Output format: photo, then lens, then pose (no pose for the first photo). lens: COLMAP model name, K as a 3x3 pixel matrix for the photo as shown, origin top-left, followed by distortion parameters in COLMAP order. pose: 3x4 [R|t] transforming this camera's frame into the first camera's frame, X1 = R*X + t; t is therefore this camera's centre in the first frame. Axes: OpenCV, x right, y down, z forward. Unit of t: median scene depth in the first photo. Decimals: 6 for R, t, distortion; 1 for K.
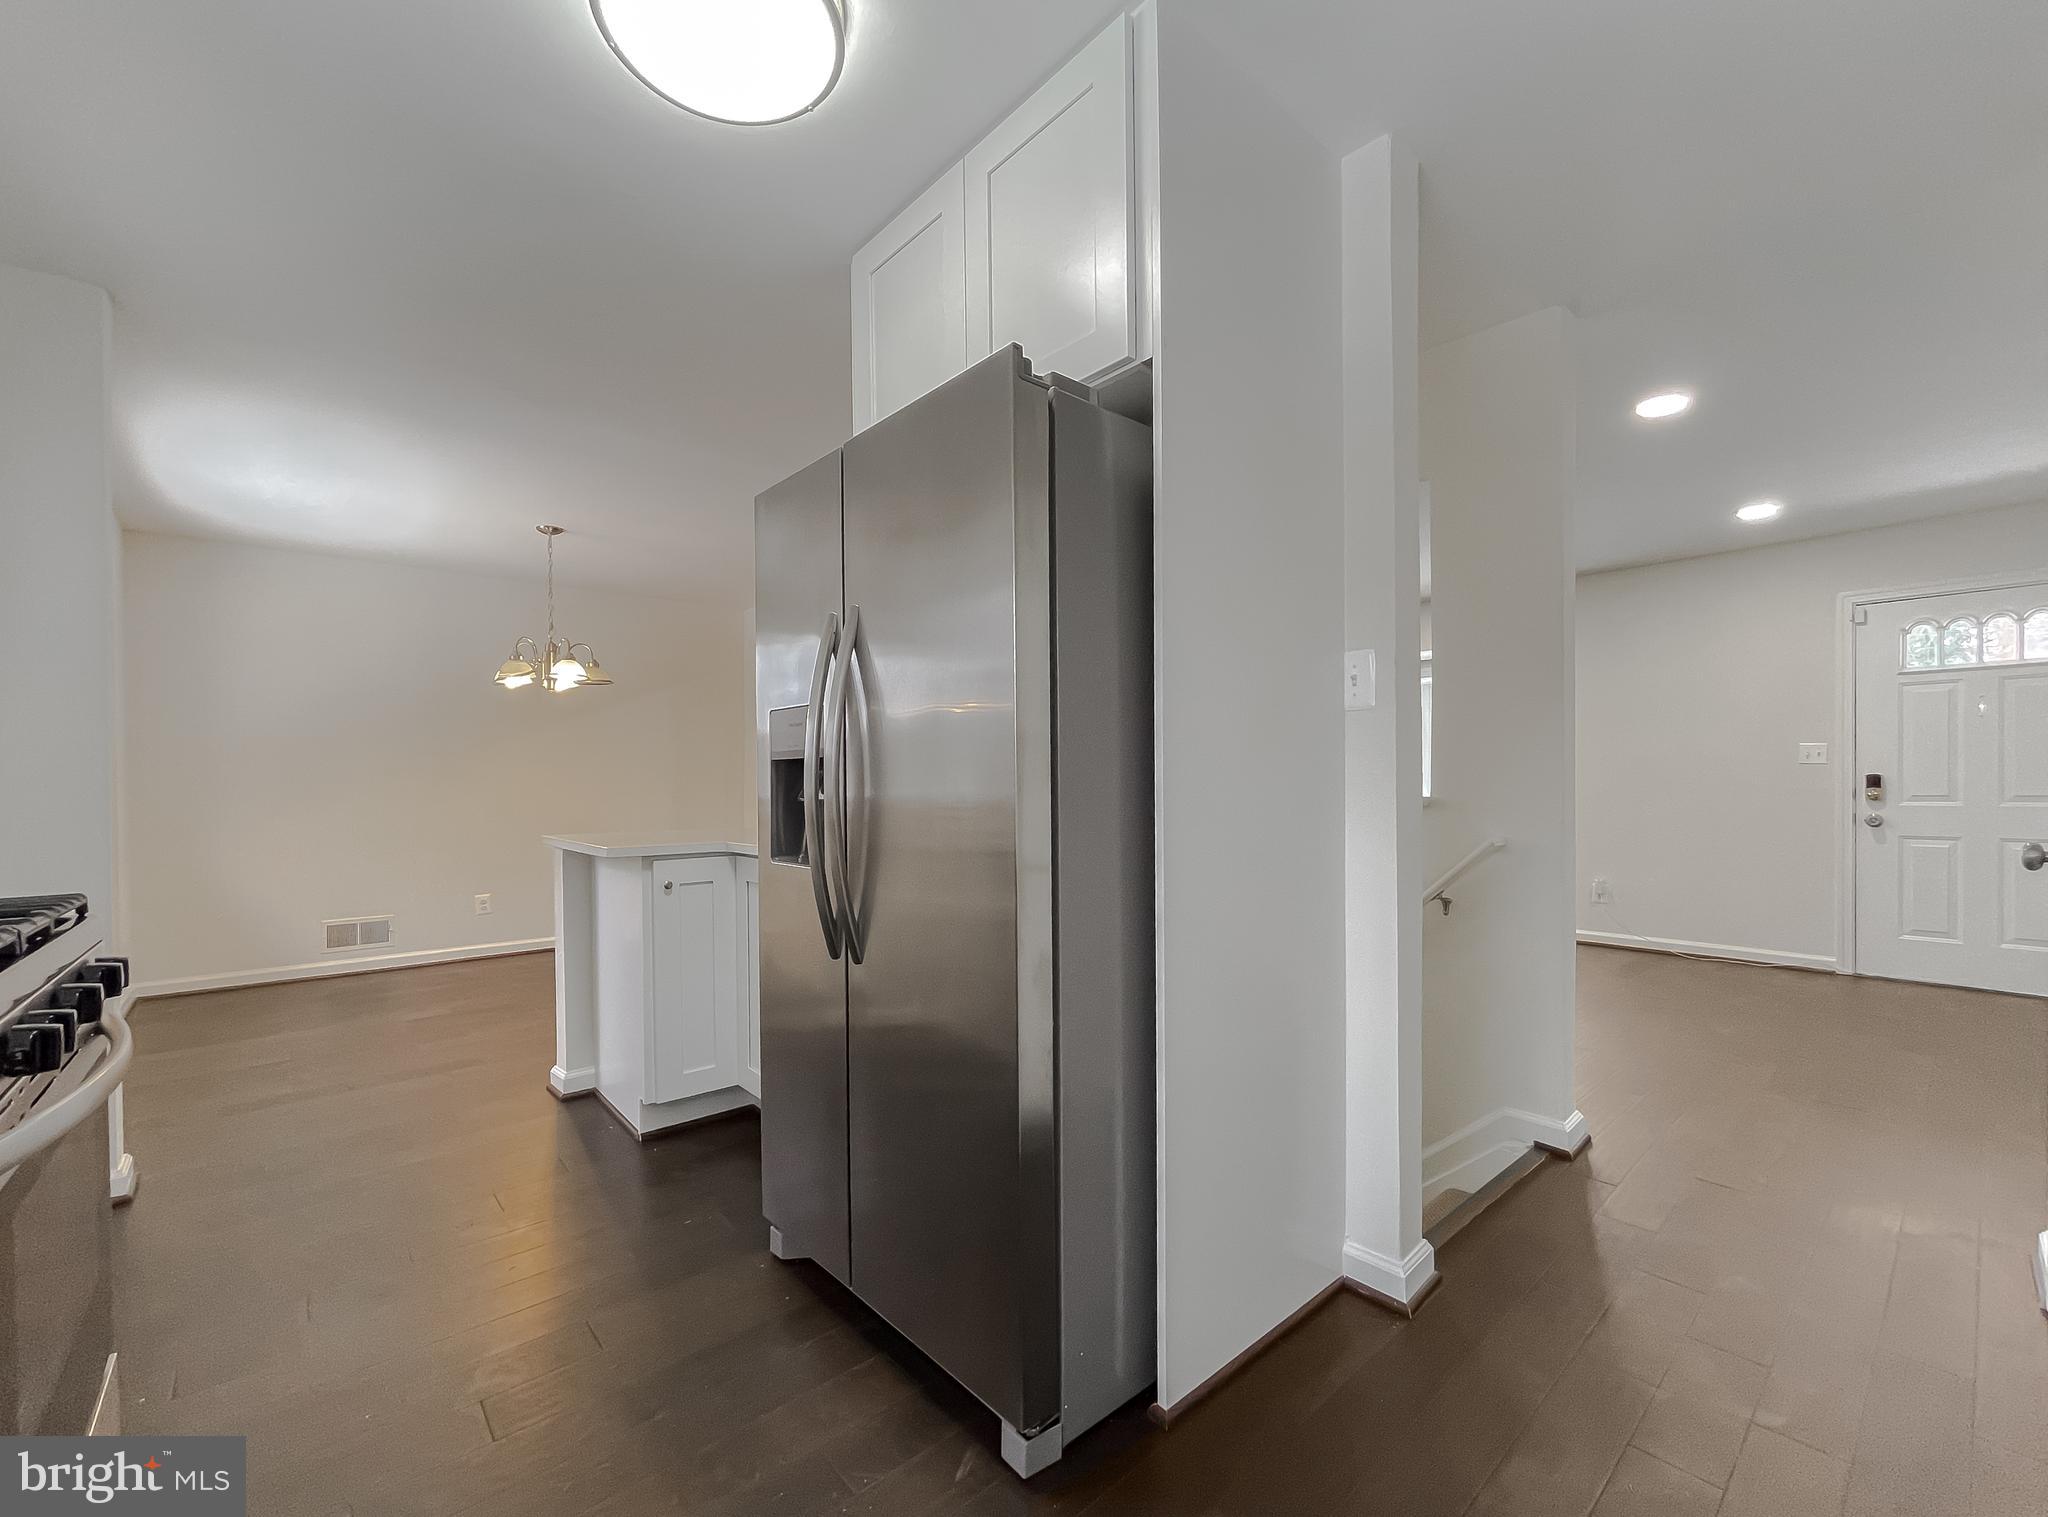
lens RADIAL K [[852.5, 0, 1013.9], [0, 852.5, 793.0], [0, 0, 1]] dist [-0.002069, 0.000454]
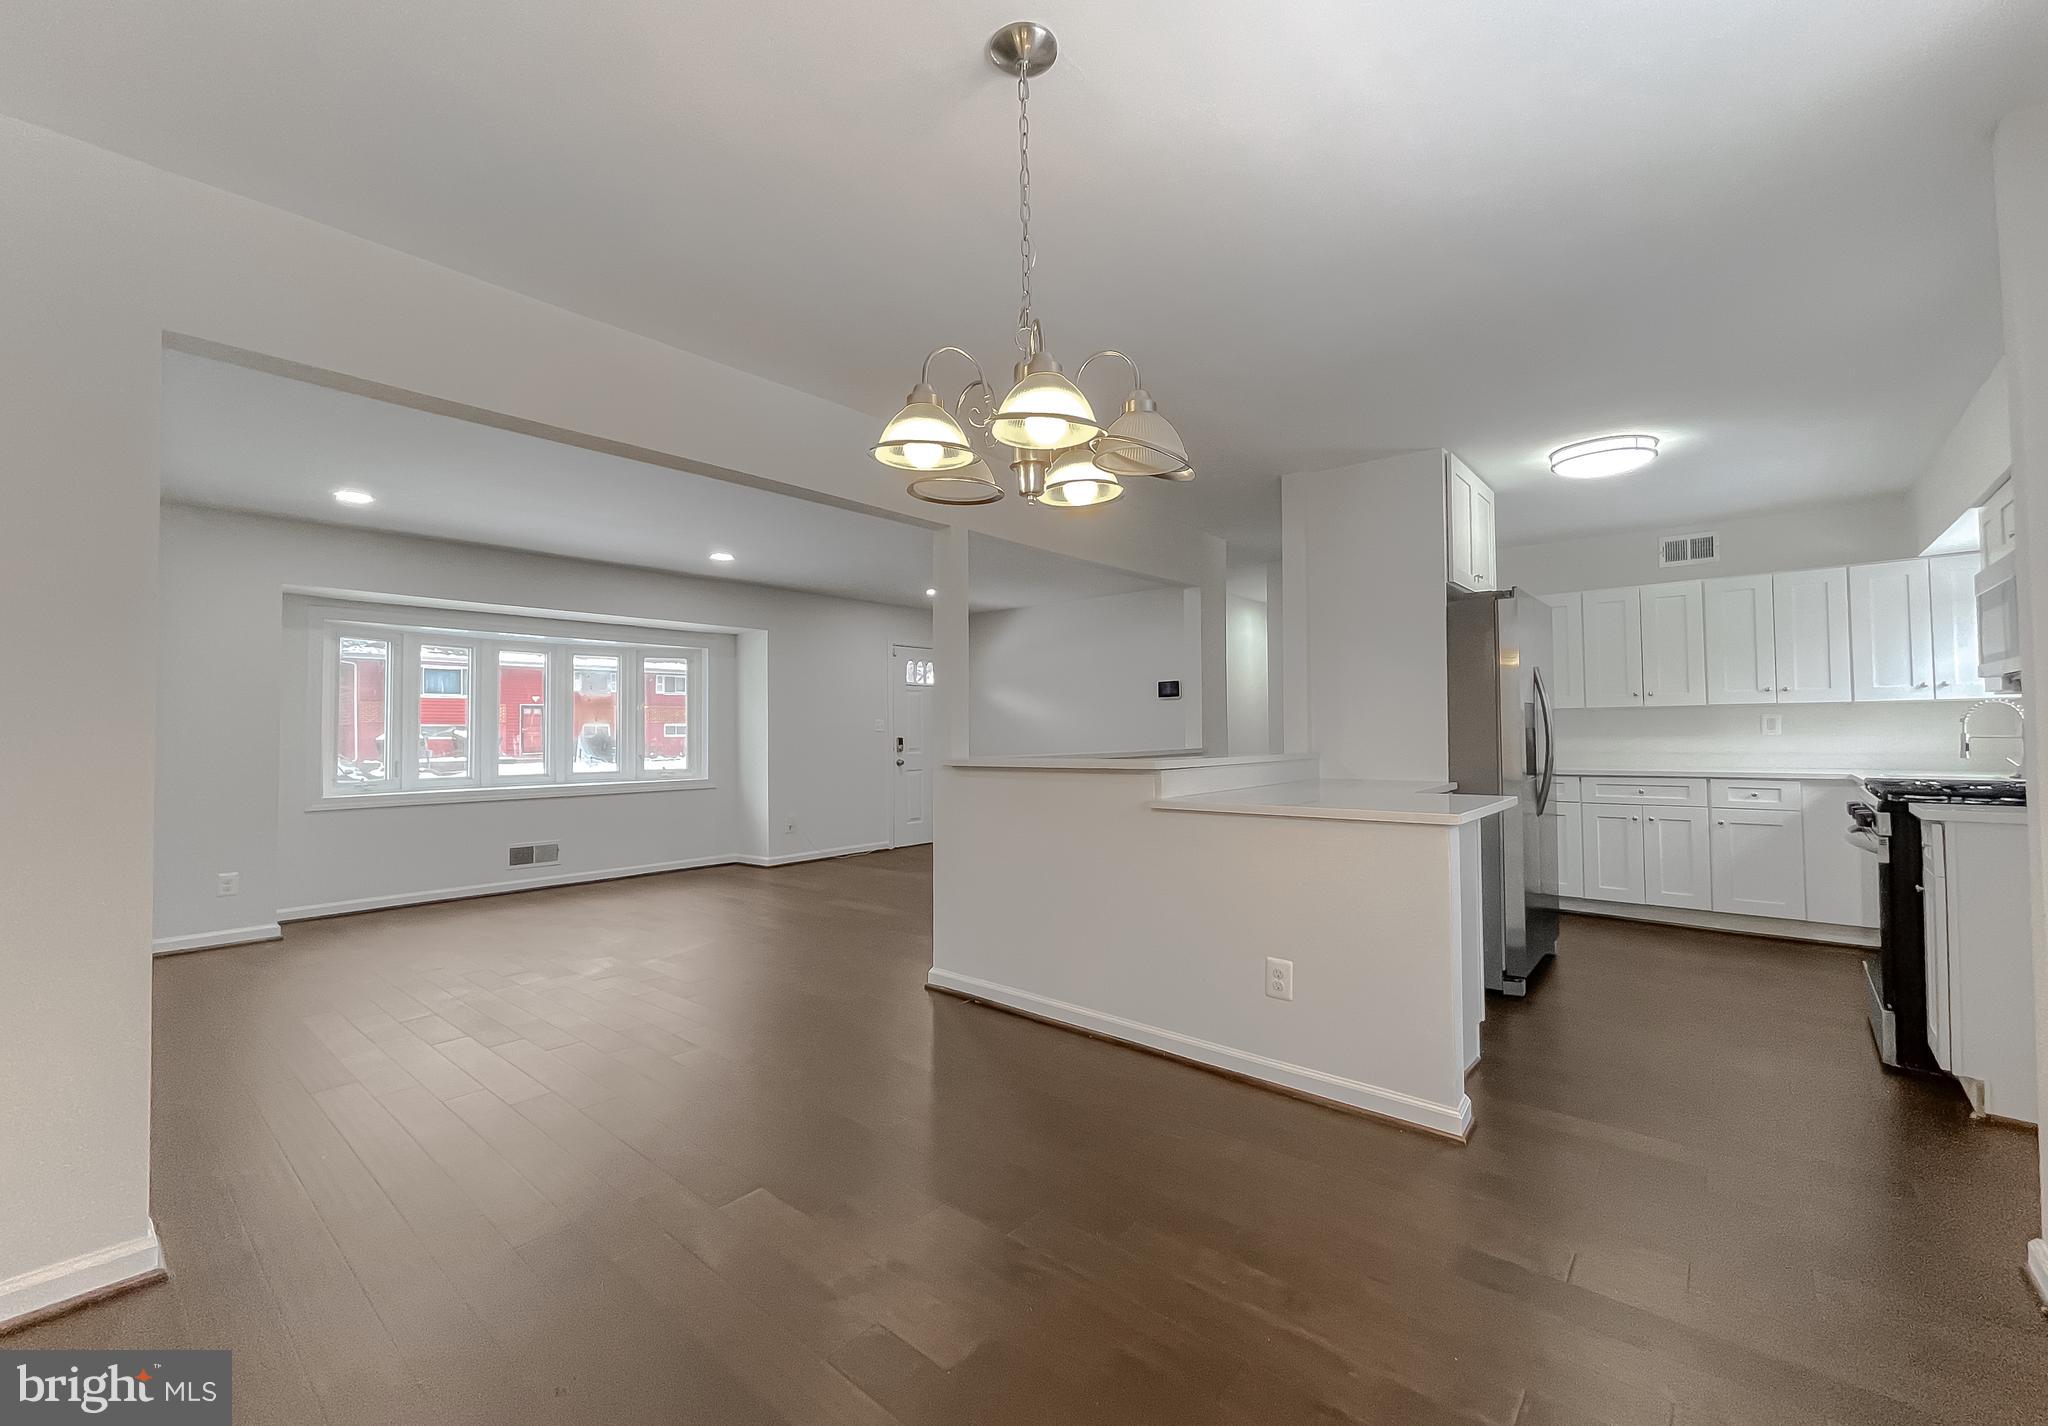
lens RADIAL K [[843.1, 0, 1017.9], [0, 843.1, 711.6], [0, 0, 1]] dist [0.001746, 0.000163]
pose [[-0.141774, 0.028969, 0.989475, -0.854793], [0.024968, 0.999358, -0.025681, -0.024803], [-0.989584, 0.021064, -0.142406, 1.019638]]
